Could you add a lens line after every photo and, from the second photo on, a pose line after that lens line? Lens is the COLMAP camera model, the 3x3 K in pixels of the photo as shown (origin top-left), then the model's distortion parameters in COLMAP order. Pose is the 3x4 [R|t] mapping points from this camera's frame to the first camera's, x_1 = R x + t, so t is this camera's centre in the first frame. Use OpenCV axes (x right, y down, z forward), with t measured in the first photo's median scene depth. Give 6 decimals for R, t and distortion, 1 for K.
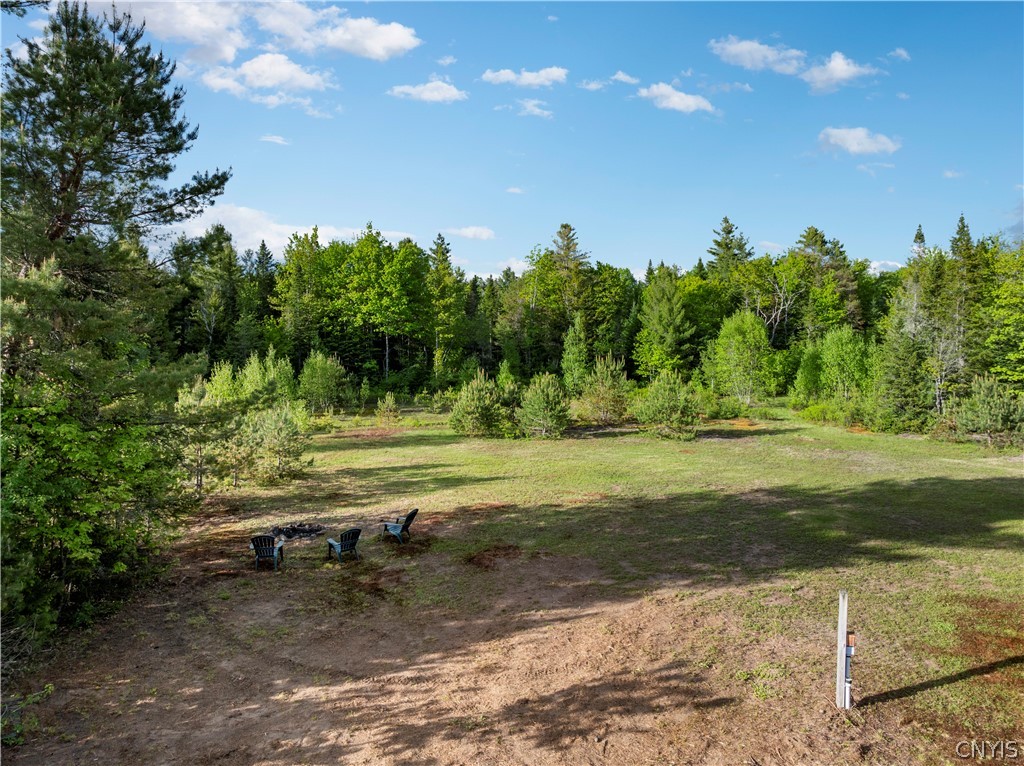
lens RADIAL K [[728.6, 0, 510.1], [0, 728.6, 380.9], [0, 0, 1]] dist [-0.035915, 0.013143]
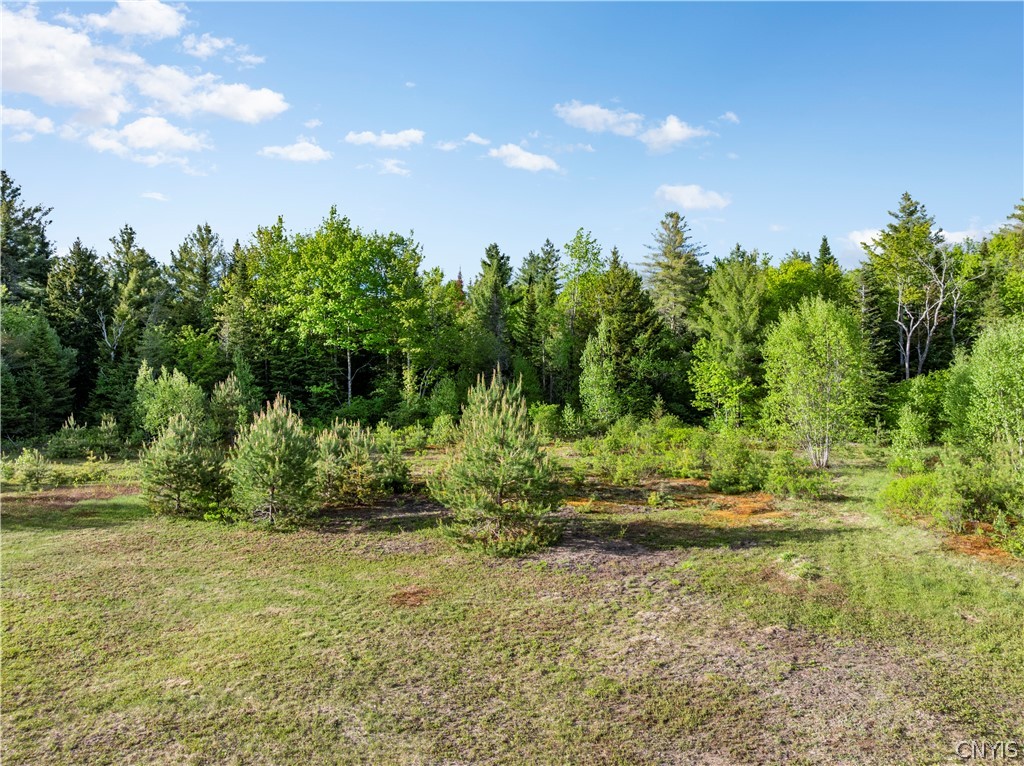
lens RADIAL K [[728.6, 0, 512.2], [0, 728.6, 378.5], [0, 0, 1]] dist [-0.035915, 0.013143]
pose [[0.955820, 0.002042, -0.293946, 0.217495], [-0.013872, 0.999175, -0.038165, -0.006720], [0.293626, 0.040557, 0.955060, 0.318997]]
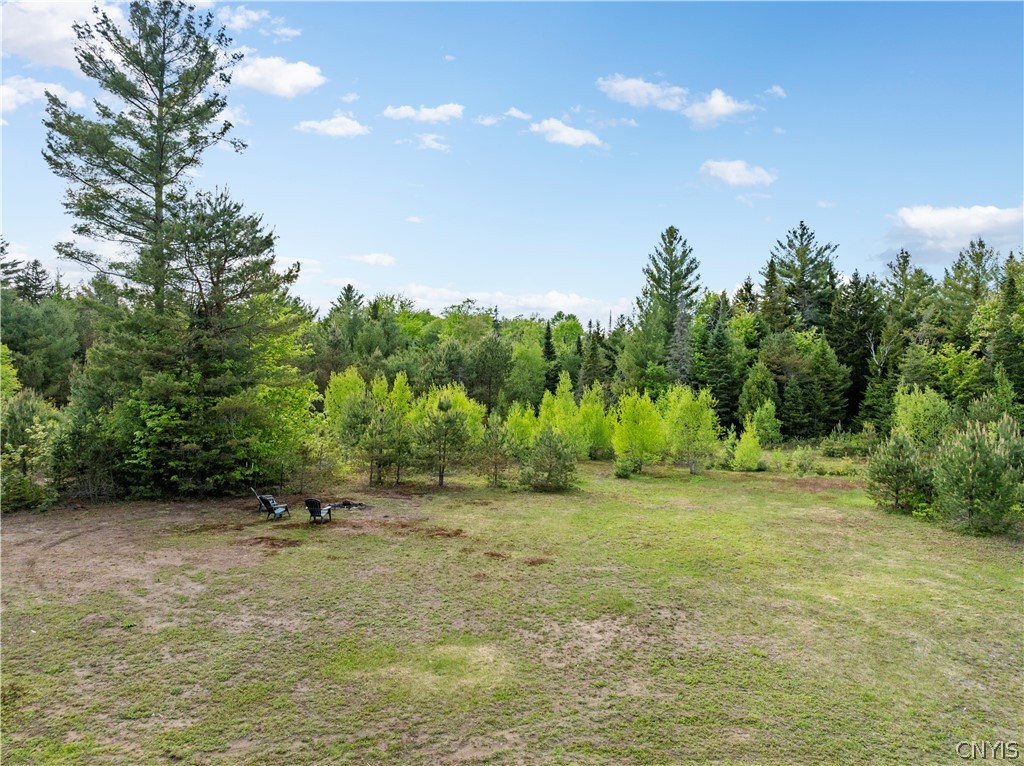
lens RADIAL K [[728.6, 0, 510.7], [0, 728.6, 380.0], [0, 0, 1]] dist [-0.035915, 0.013143]
pose [[0.251699, 0.008212, -0.967771, 0.311097], [-0.058840, 0.998244, -0.006832, -0.011786], [0.966015, 0.058663, 0.251741, 0.278275]]
